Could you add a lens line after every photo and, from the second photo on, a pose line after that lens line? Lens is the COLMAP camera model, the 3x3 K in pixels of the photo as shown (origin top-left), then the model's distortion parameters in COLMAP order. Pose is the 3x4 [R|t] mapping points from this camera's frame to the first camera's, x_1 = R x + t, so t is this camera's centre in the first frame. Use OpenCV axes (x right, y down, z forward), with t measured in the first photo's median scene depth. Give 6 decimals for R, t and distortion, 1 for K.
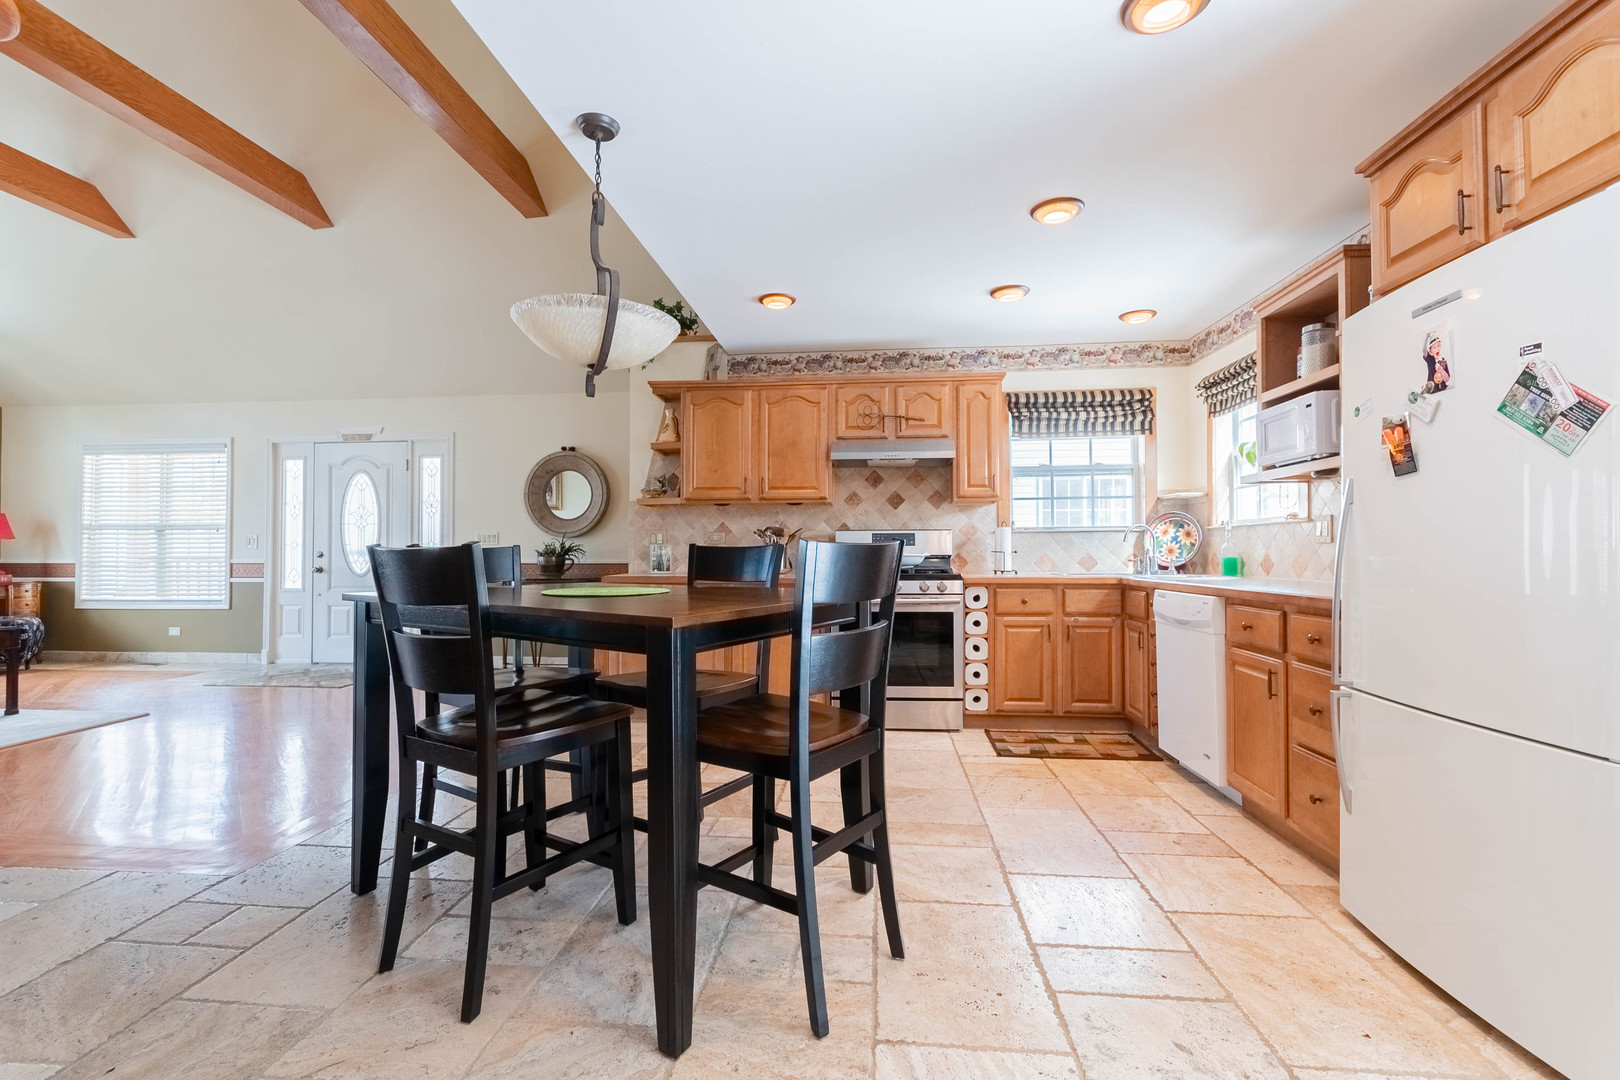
lens RADIAL K [[713.9, 0, 803.3], [0, 713.9, 544.6], [0, 0, 1]] dist [-0.000544, -0.000160]
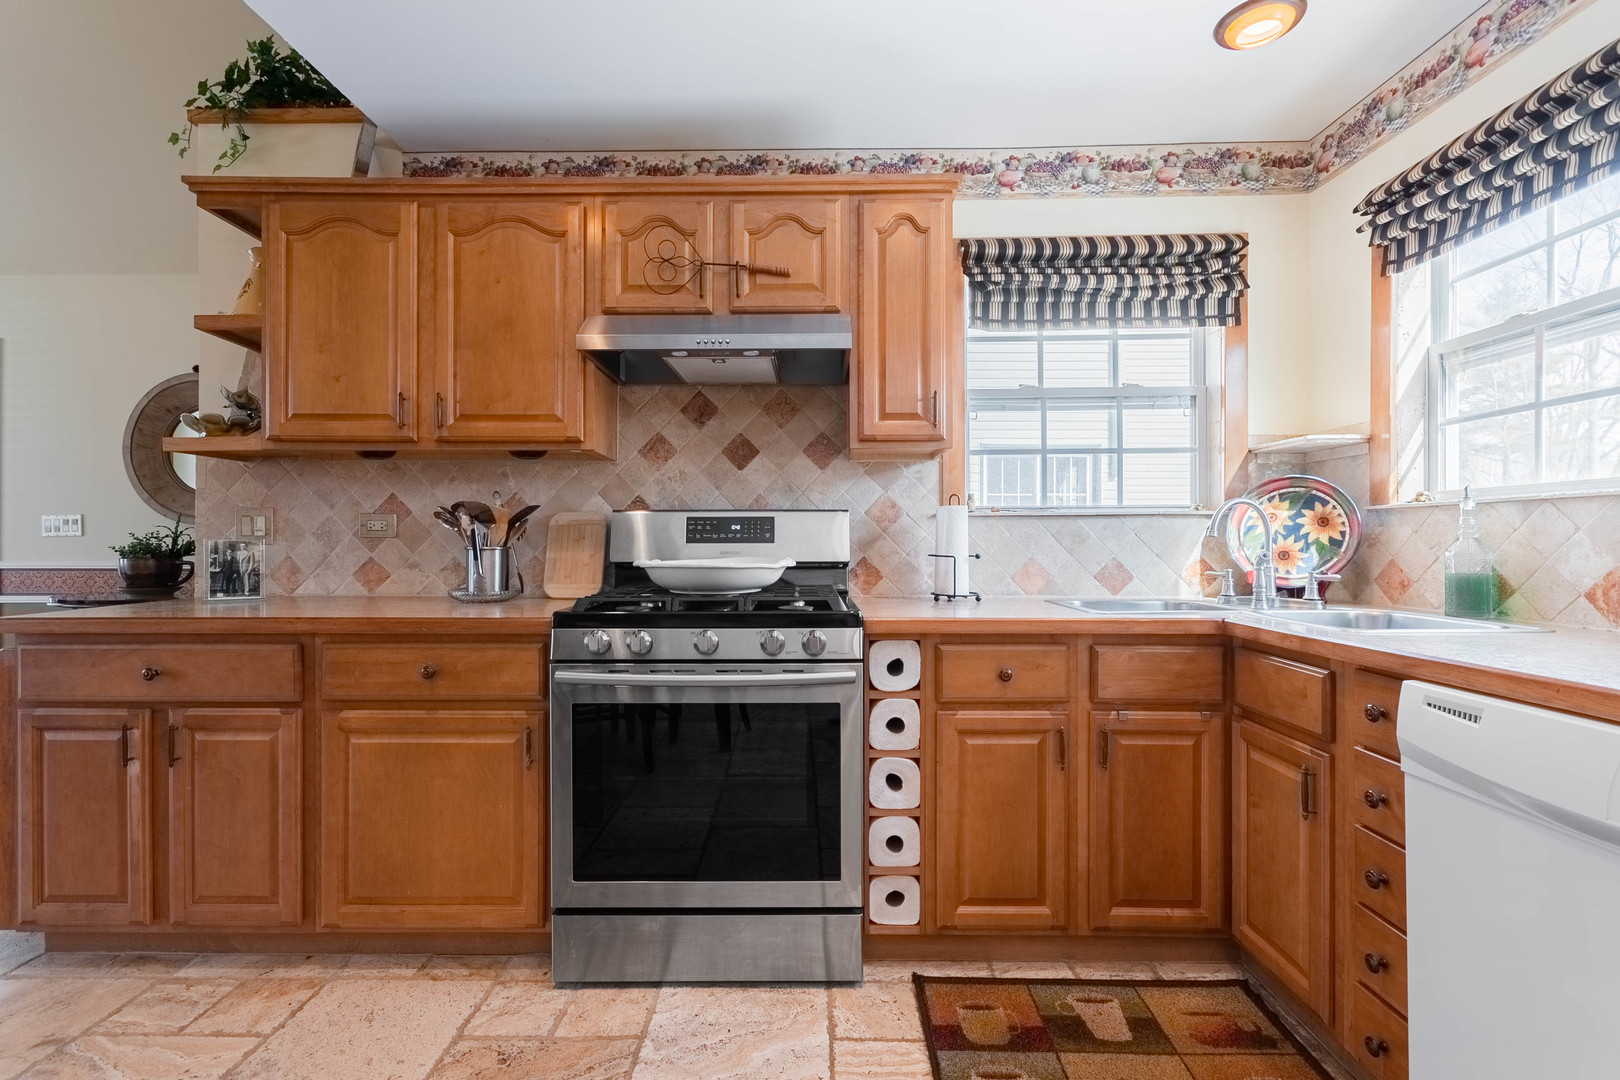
lens RADIAL K [[713.9, 0, 803.3], [0, 713.9, 544.6], [0, 0, 1]] dist [-0.000544, -0.000160]
pose [[0.996205, 0.001621, 0.087024, 0.134927], [-0.002779, 0.999909, 0.013189, -0.003762], [-0.086994, -0.013381, 0.996119, 0.519248]]
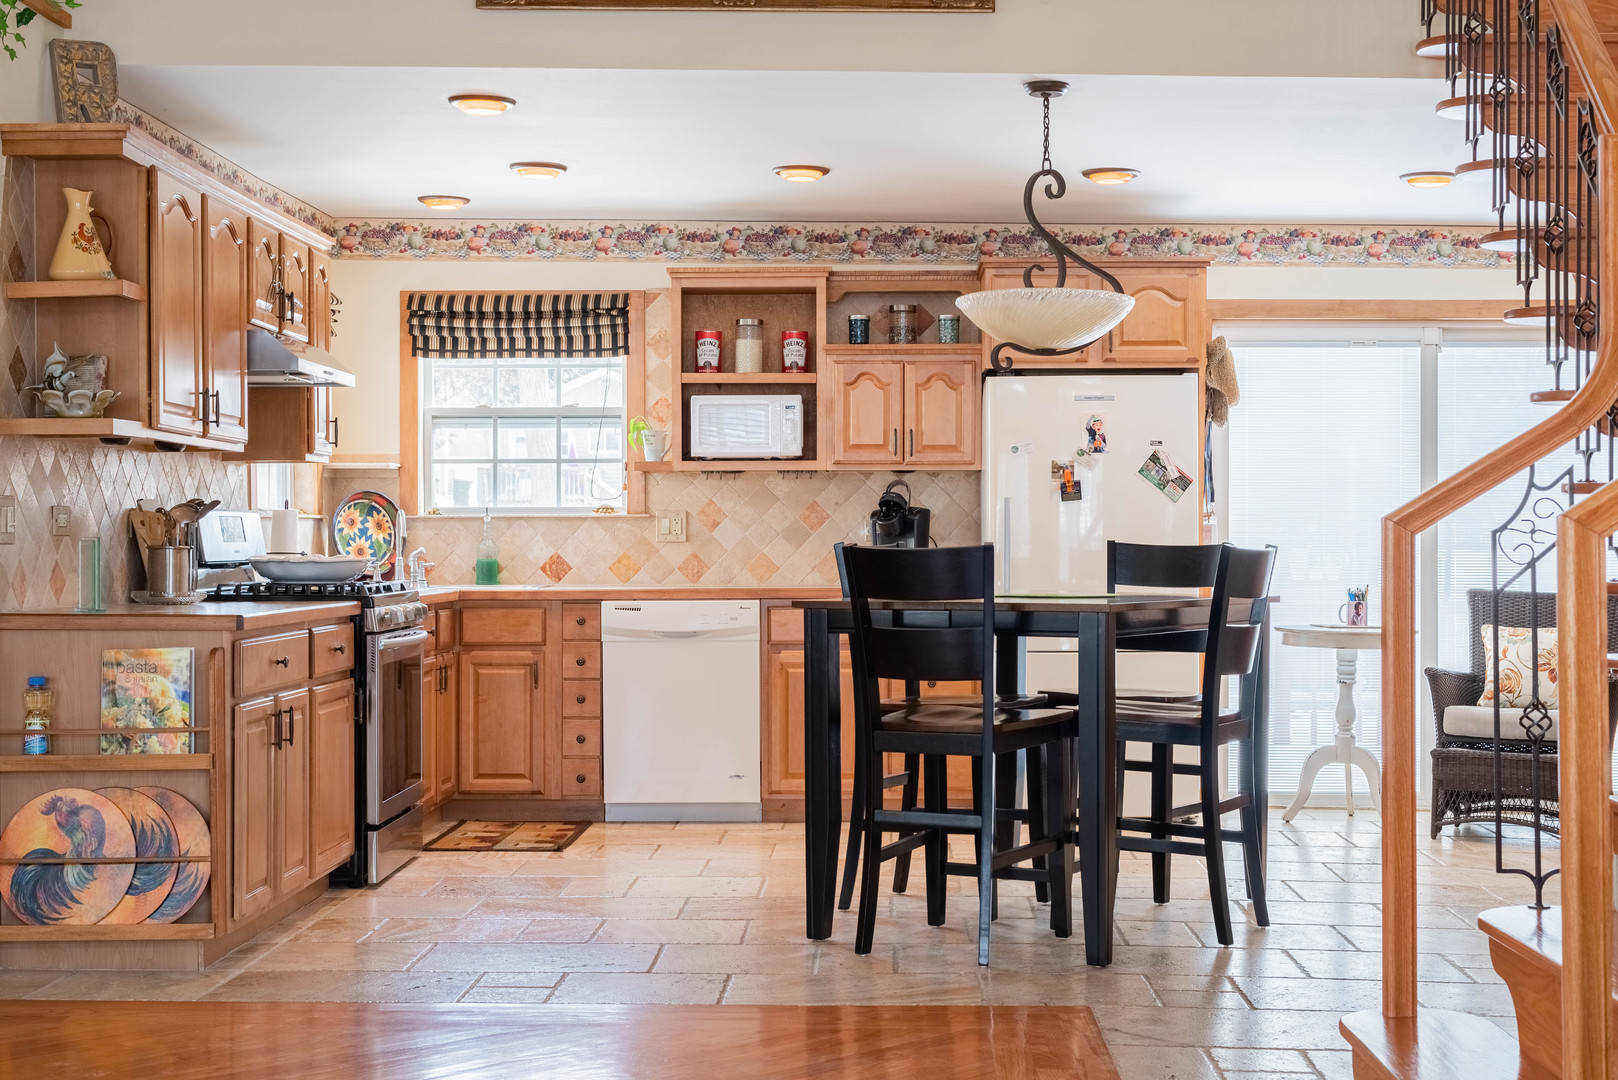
lens RADIAL K [[2327.5, 0, 809.0], [0, 2327.5, 540.0], [0, 0, 1]] dist [0.025223, -0.010409]
pose [[-0.071045, 0.003741, 0.997466, -1.551675], [-0.007775, 0.999961, -0.004304, 0.004621], [-0.997443, -0.008061, -0.071013, 0.723800]]
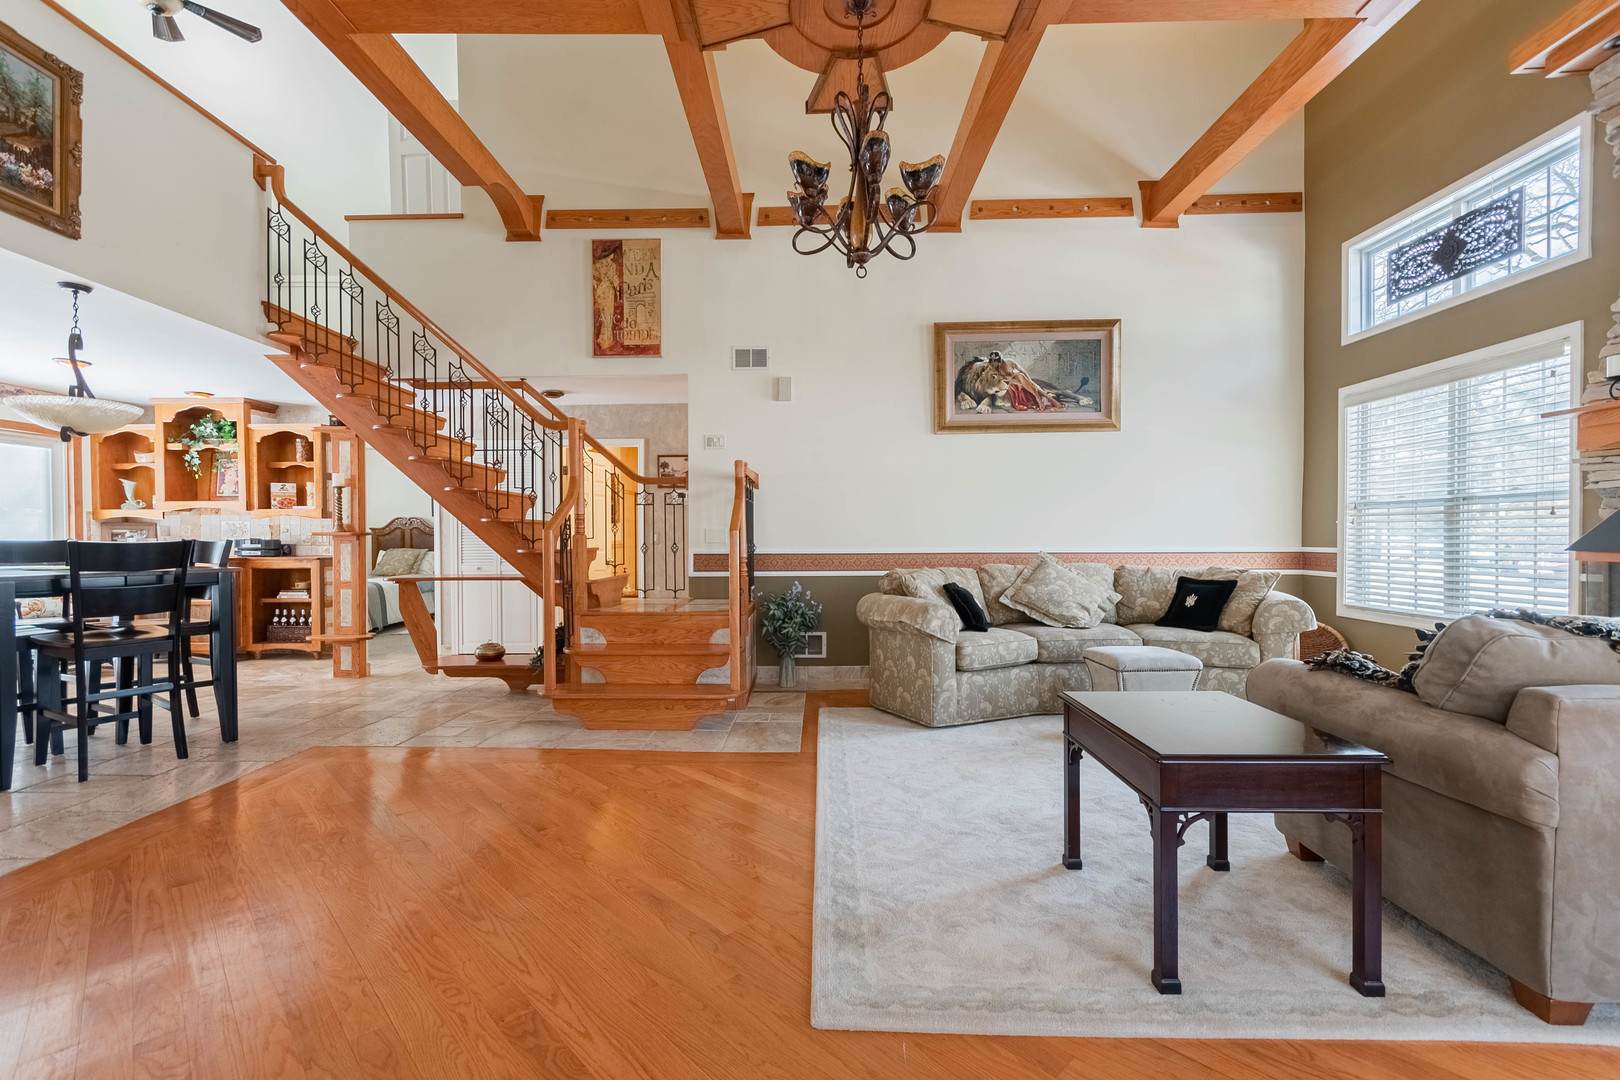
lens RADIAL K [[713.4, 0, 802.2], [0, 713.4, 543.7], [0, 0, 1]] dist [0.003285, 0.001583]
pose [[-0.997276, 0.006521, -0.073467, -0.880955], [0.006309, 0.999975, 0.003117, 0.006423], [0.073486, 0.002645, -0.997293, 1.333109]]
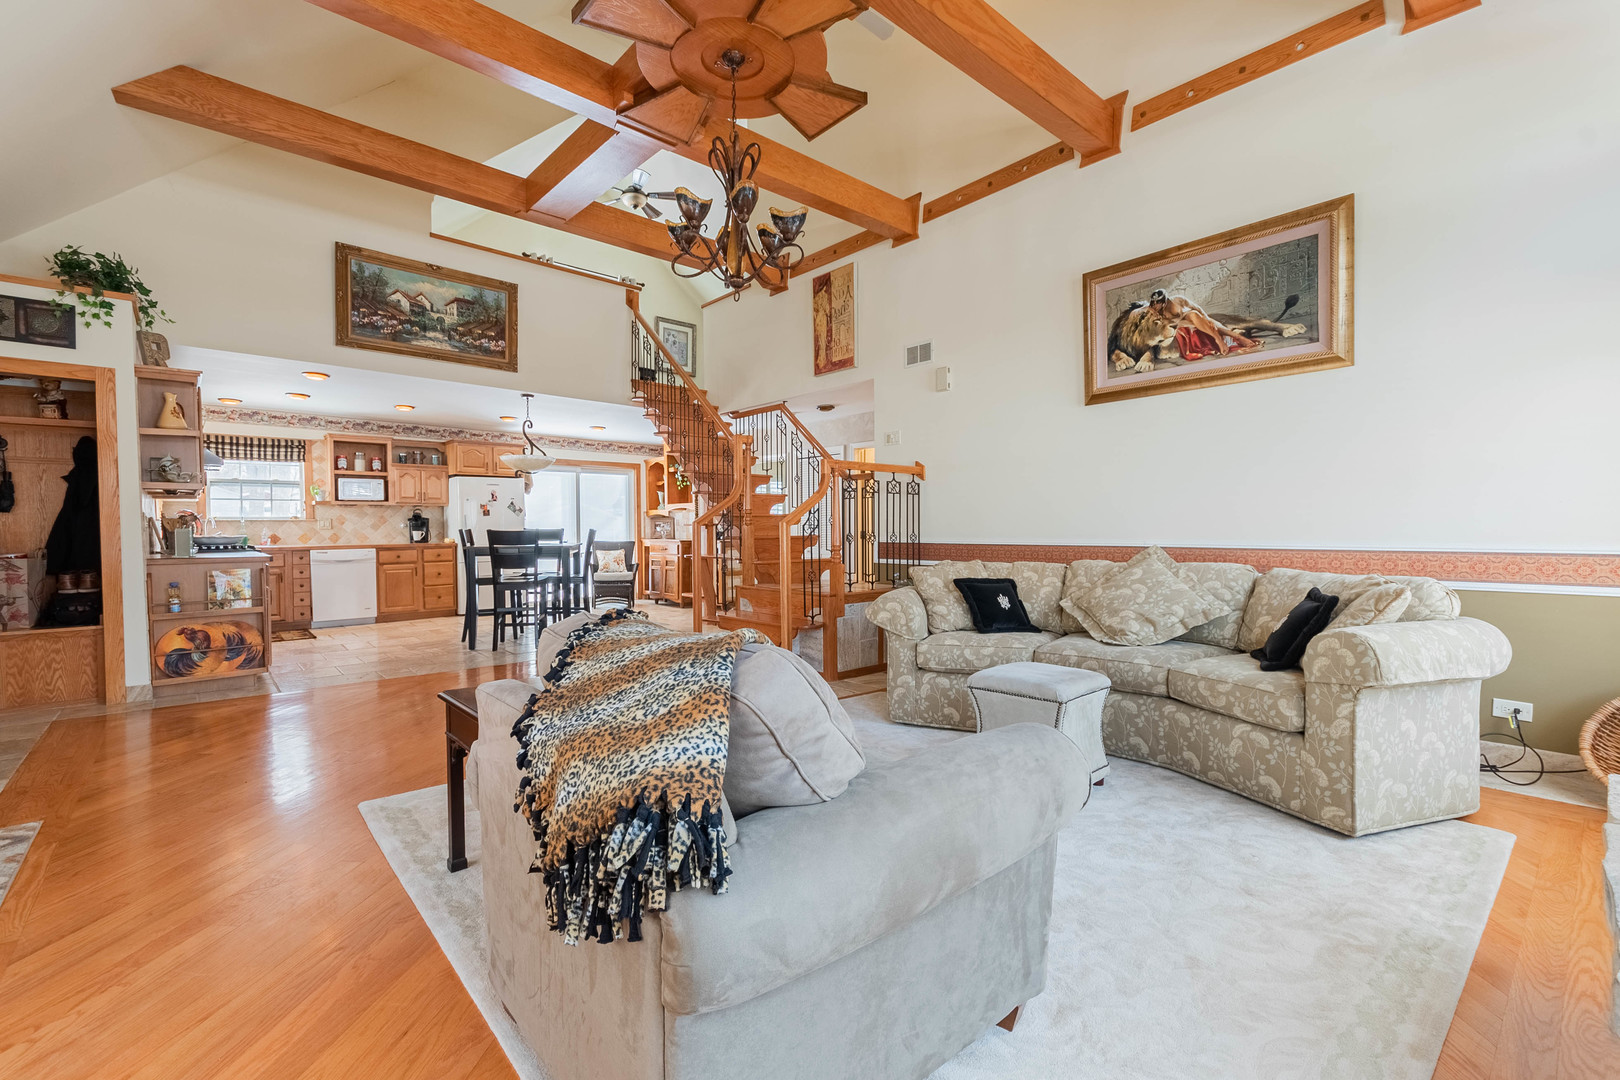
lens RADIAL K [[713.4, 0, 802.2], [0, 713.4, 543.7], [0, 0, 1]] dist [0.003285, 0.001583]
pose [[-0.724293, -0.010337, 0.689415, -1.593320], [0.001441, 0.999863, 0.016505, 0.006752], [-0.689491, 0.012947, -0.724179, 1.171945]]
